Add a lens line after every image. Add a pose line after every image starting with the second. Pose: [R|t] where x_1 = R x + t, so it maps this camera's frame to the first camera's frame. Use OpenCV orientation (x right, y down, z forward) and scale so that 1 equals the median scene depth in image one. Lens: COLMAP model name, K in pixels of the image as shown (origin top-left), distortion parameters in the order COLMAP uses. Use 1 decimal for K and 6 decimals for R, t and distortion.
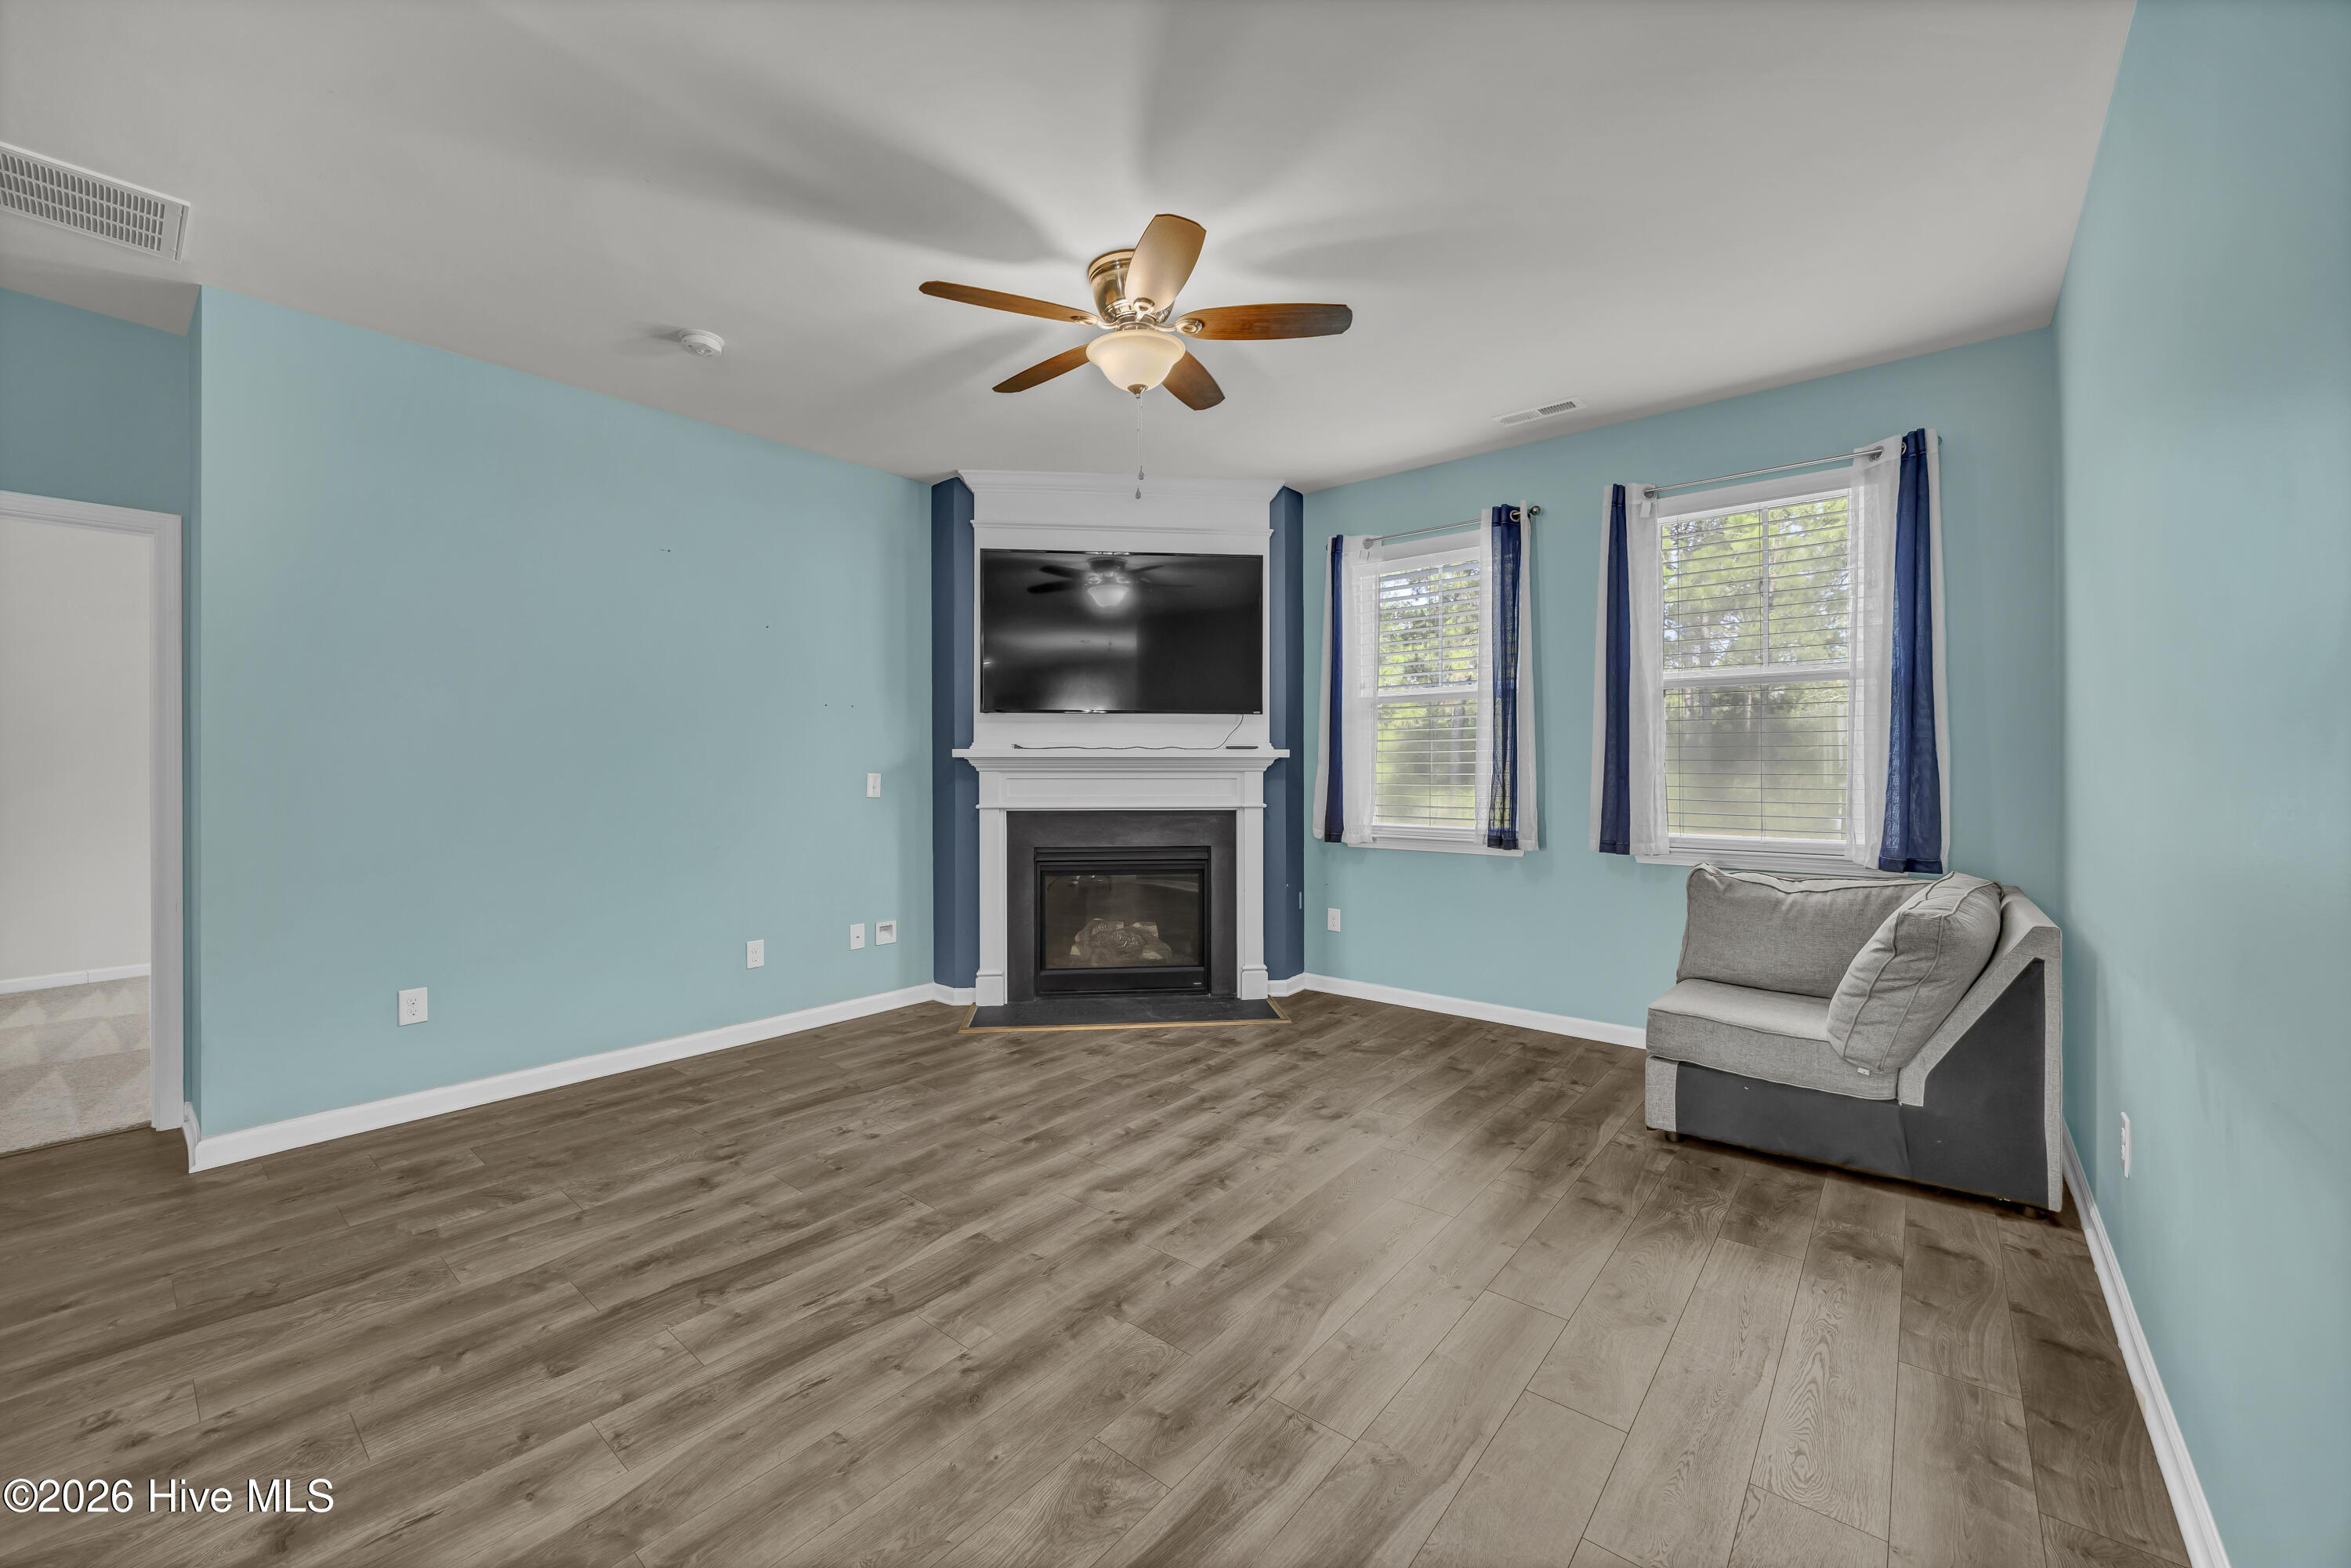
lens RADIAL K [[907.0, 0, 1173.8], [0, 907.0, 775.4], [0, 0, 1]] dist [-0.005049, 0.000029]
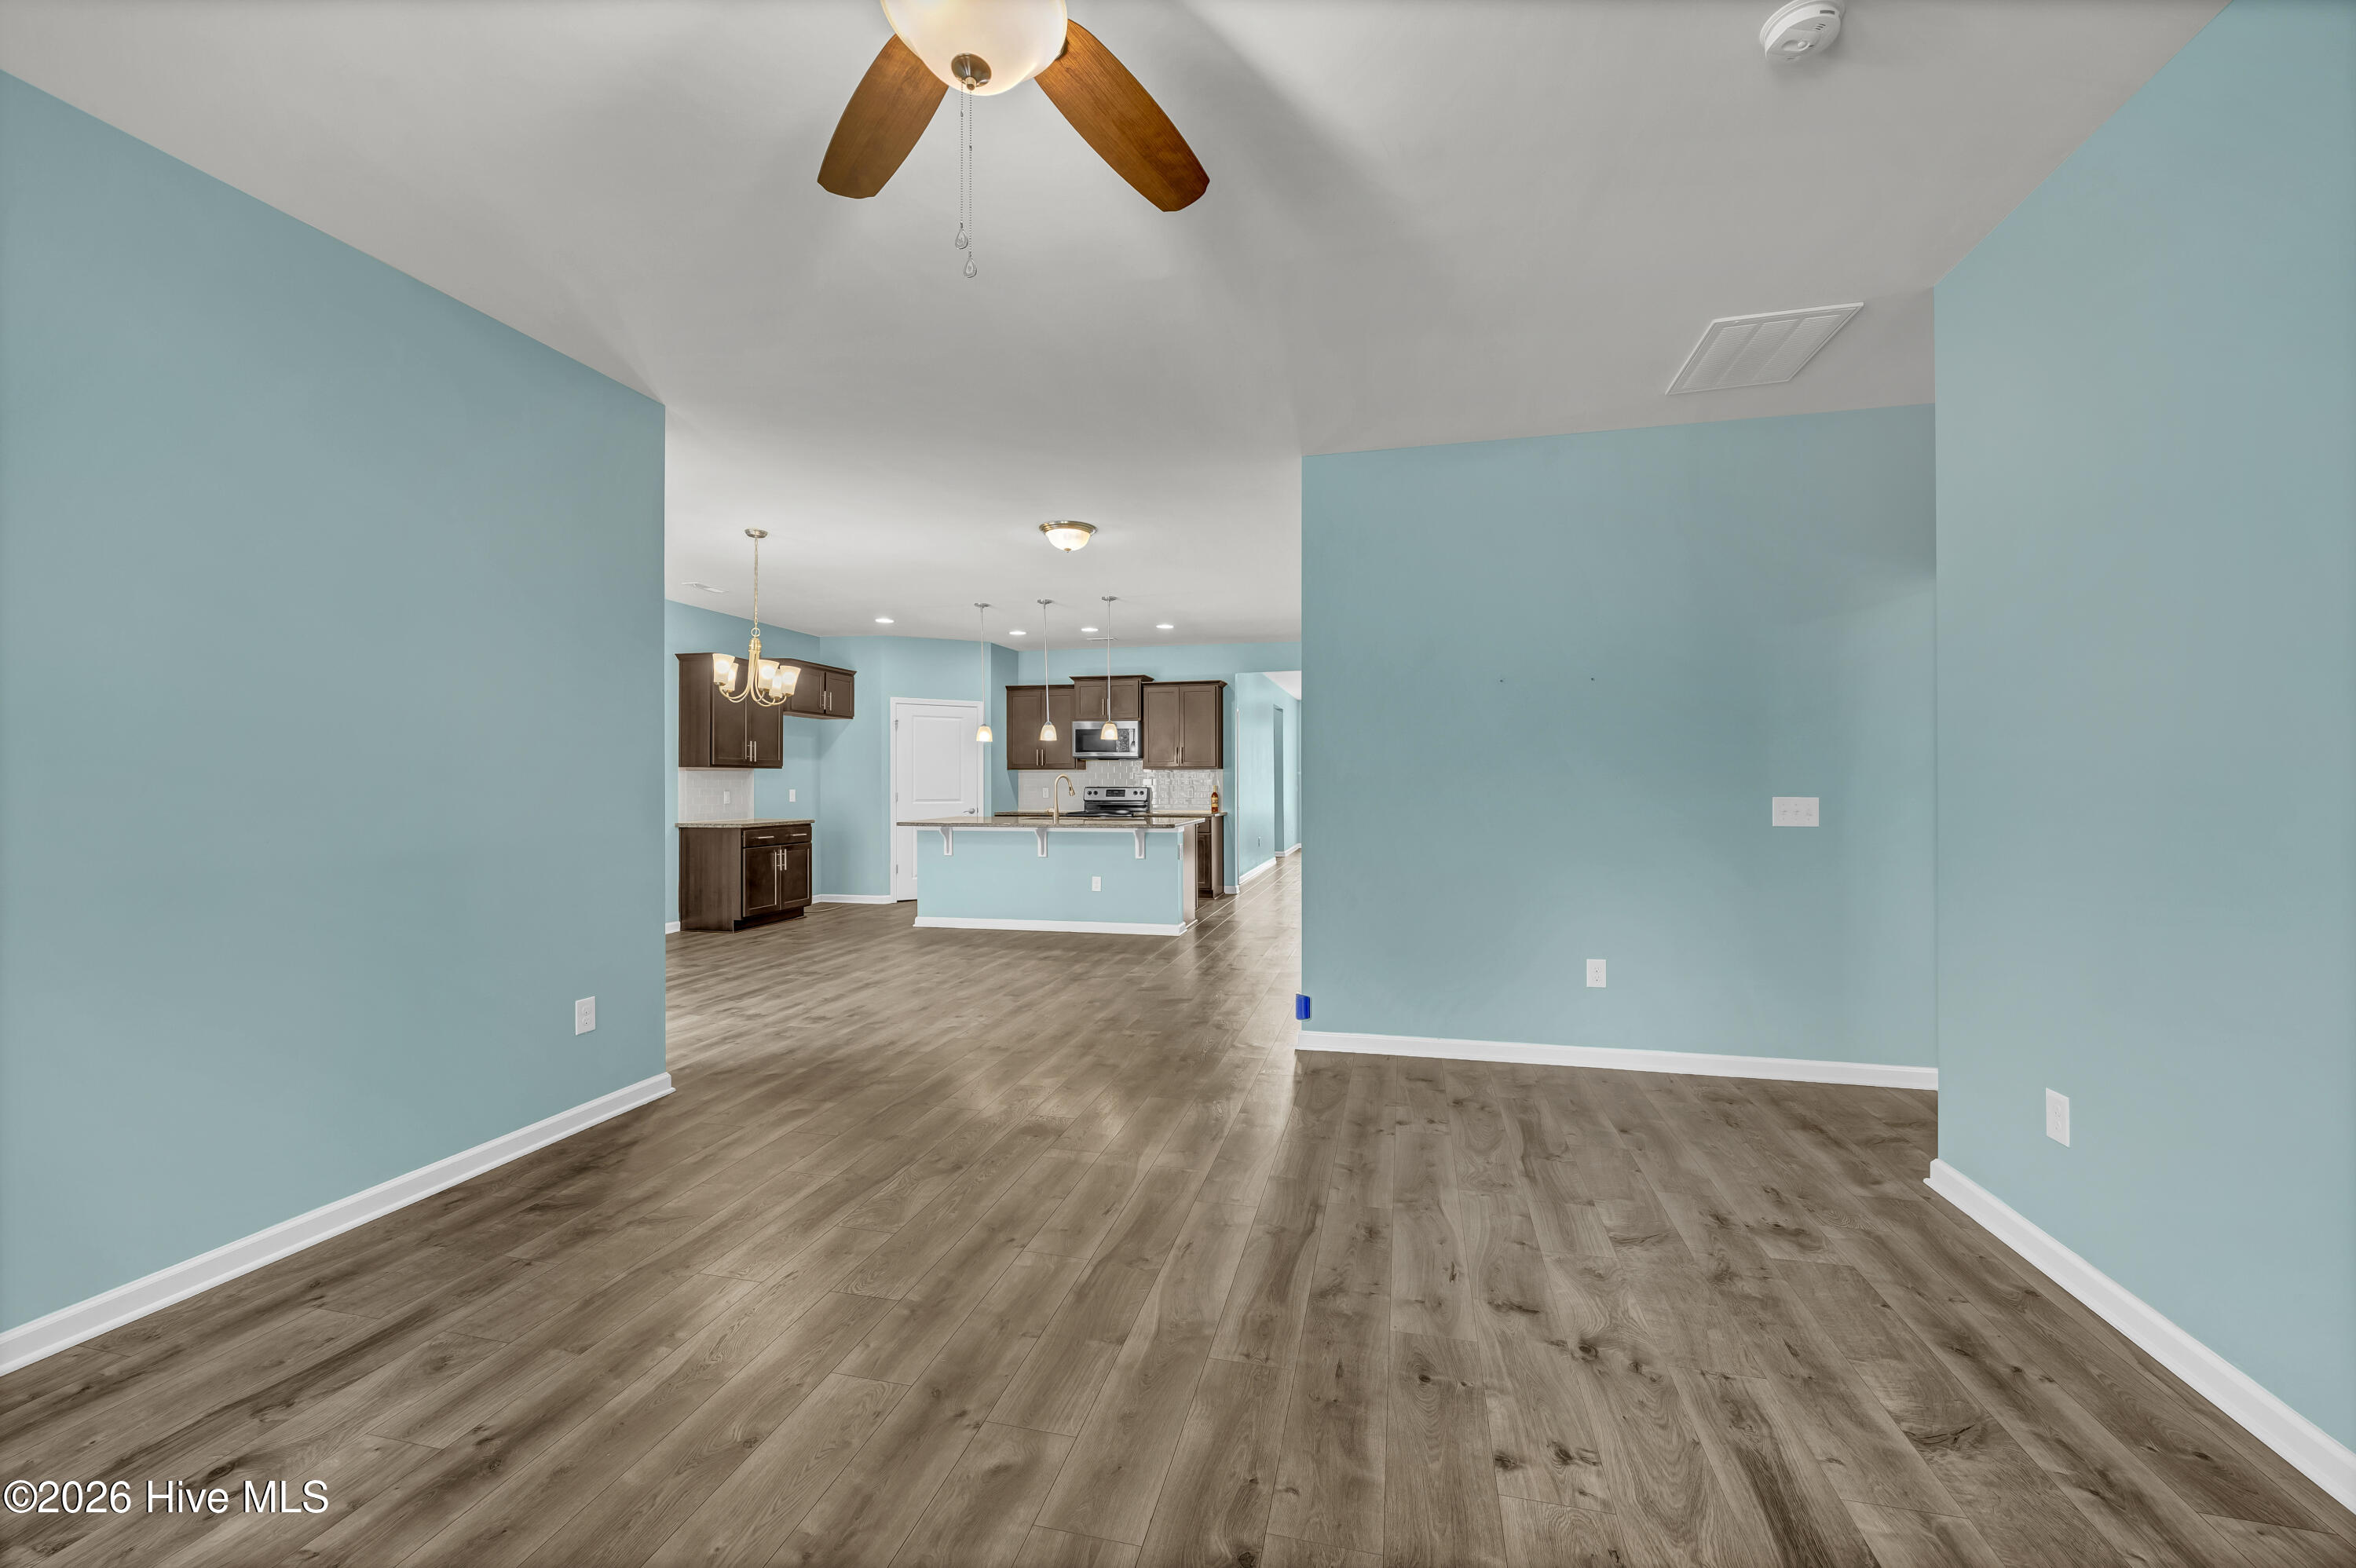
lens RADIAL K [[908.9, 0, 1180.3], [0, 908.9, 778.9], [0, 0, 1]] dist [-0.005049, 0.000029]
pose [[-0.898694, 0.005617, -0.438541, 0.089762], [0.003216, 0.999976, 0.006217, -0.014759], [0.438565, 0.004176, -0.898690, 1.638324]]
